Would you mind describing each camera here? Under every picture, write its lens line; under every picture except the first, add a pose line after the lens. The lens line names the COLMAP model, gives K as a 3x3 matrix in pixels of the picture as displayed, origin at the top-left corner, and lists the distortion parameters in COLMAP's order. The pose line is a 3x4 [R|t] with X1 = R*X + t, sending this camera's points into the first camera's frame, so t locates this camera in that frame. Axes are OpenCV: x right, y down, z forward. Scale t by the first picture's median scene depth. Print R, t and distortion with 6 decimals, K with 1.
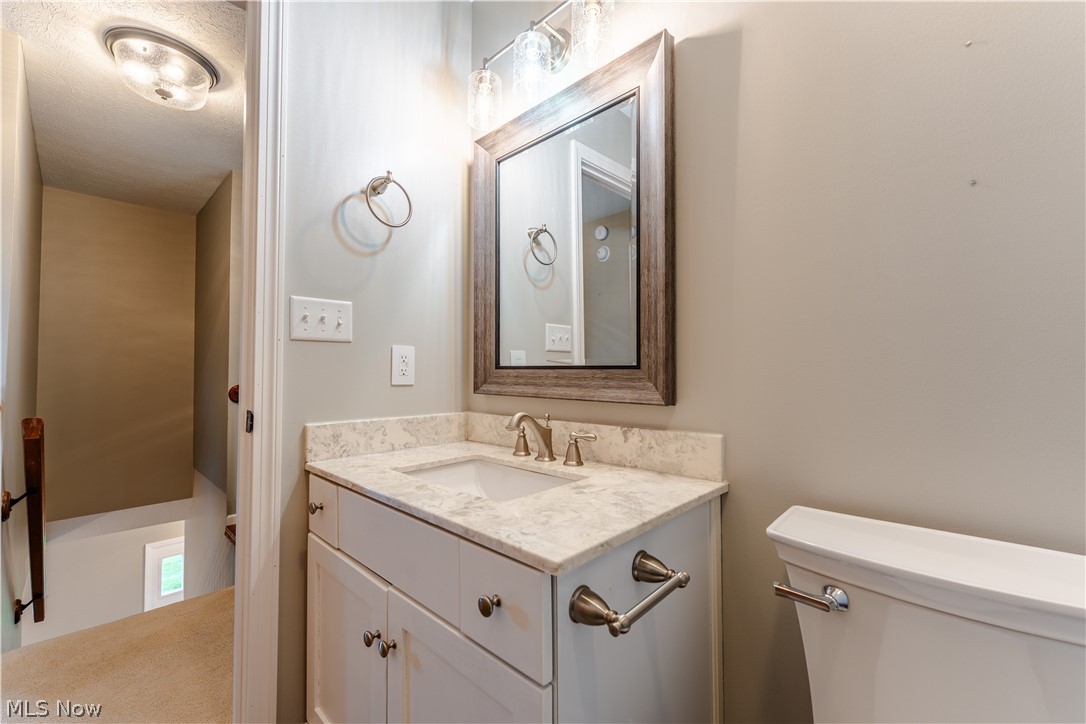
lens RADIAL K [[433.1, 0, 546.9], [0, 433.1, 367.8], [0, 0, 1]] dist [-0.009542, 0.000757]
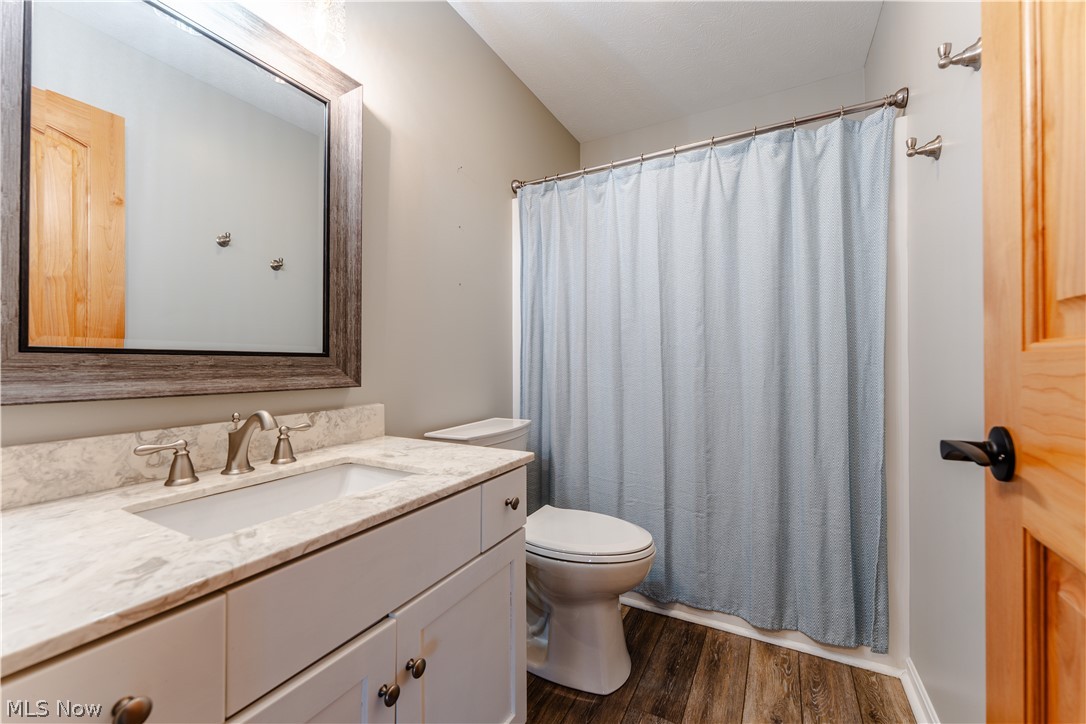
lens RADIAL K [[433.1, 0, 546.4], [0, 433.1, 357.8], [0, 0, 1]] dist [-0.009542, 0.000757]
pose [[-0.255470, 0.004201, 0.966808, -0.908466], [-0.017973, 0.999797, -0.009093, 0.004521], [-0.966650, -0.019700, -0.255342, 0.673429]]
